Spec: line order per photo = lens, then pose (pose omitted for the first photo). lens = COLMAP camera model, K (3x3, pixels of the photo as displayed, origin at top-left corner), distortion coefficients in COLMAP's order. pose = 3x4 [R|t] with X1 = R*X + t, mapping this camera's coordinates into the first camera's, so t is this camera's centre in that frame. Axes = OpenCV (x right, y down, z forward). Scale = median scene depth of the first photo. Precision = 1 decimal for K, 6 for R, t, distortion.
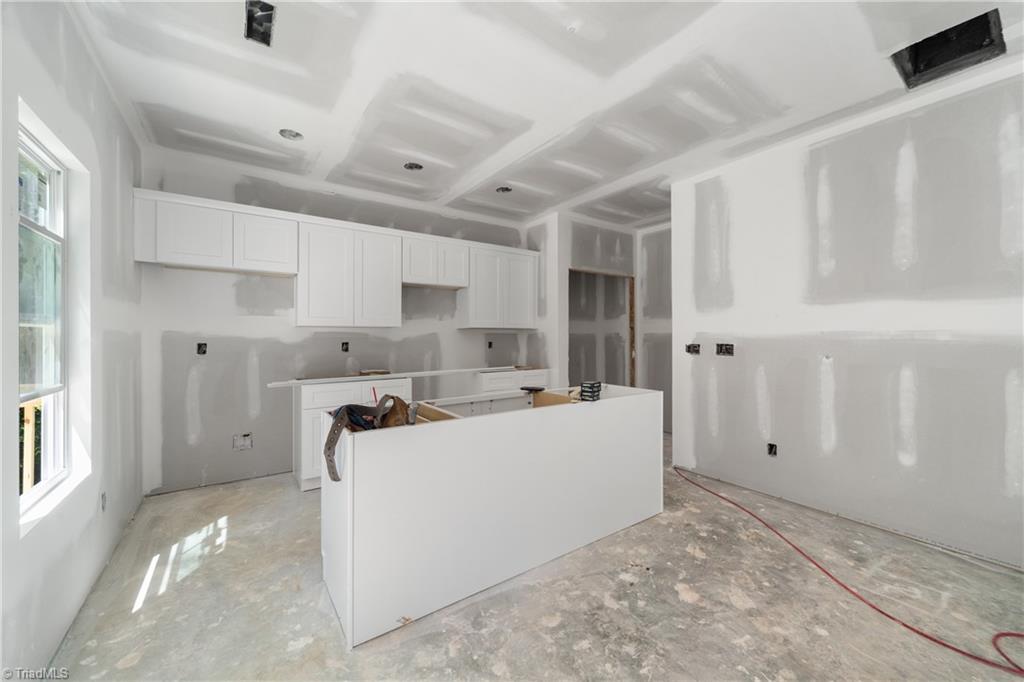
lens RADIAL K [[392.2, 0, 521.3], [0, 392.2, 334.9], [0, 0, 1]] dist [0.001531, -0.000034]
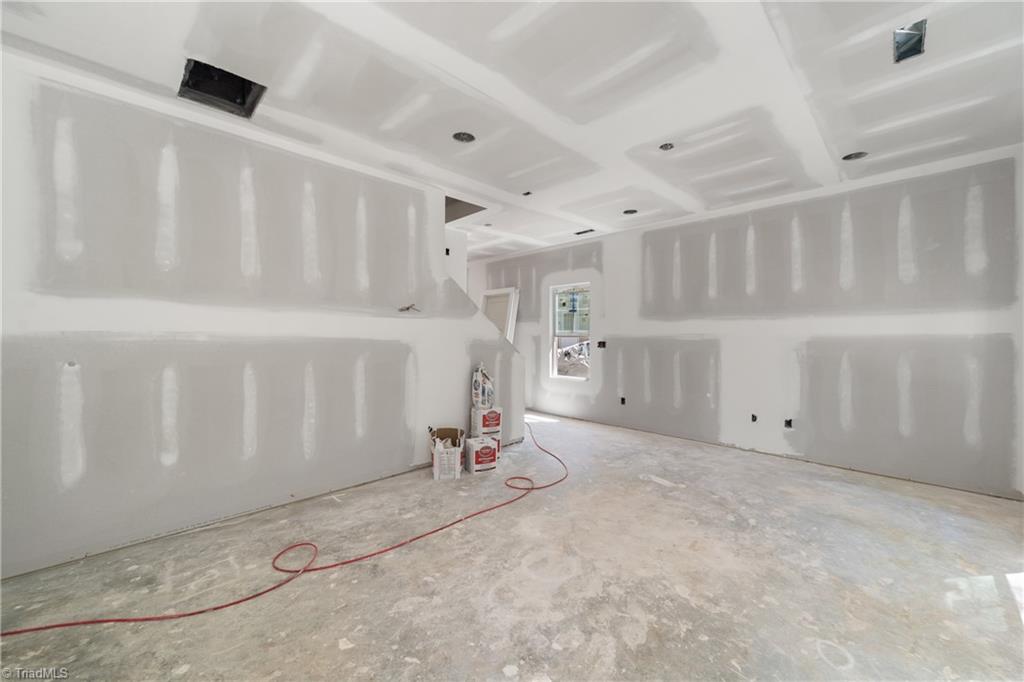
lens RADIAL K [[390.3, 0, 521.2], [0, 390.3, 338.2], [0, 0, 1]] dist [0.002101, -0.000092]
pose [[-0.158388, -0.004368, 0.987367, -0.139456], [-0.003071, 0.999988, 0.003931, -0.000746], [-0.987372, -0.002410, -0.158400, 0.234833]]
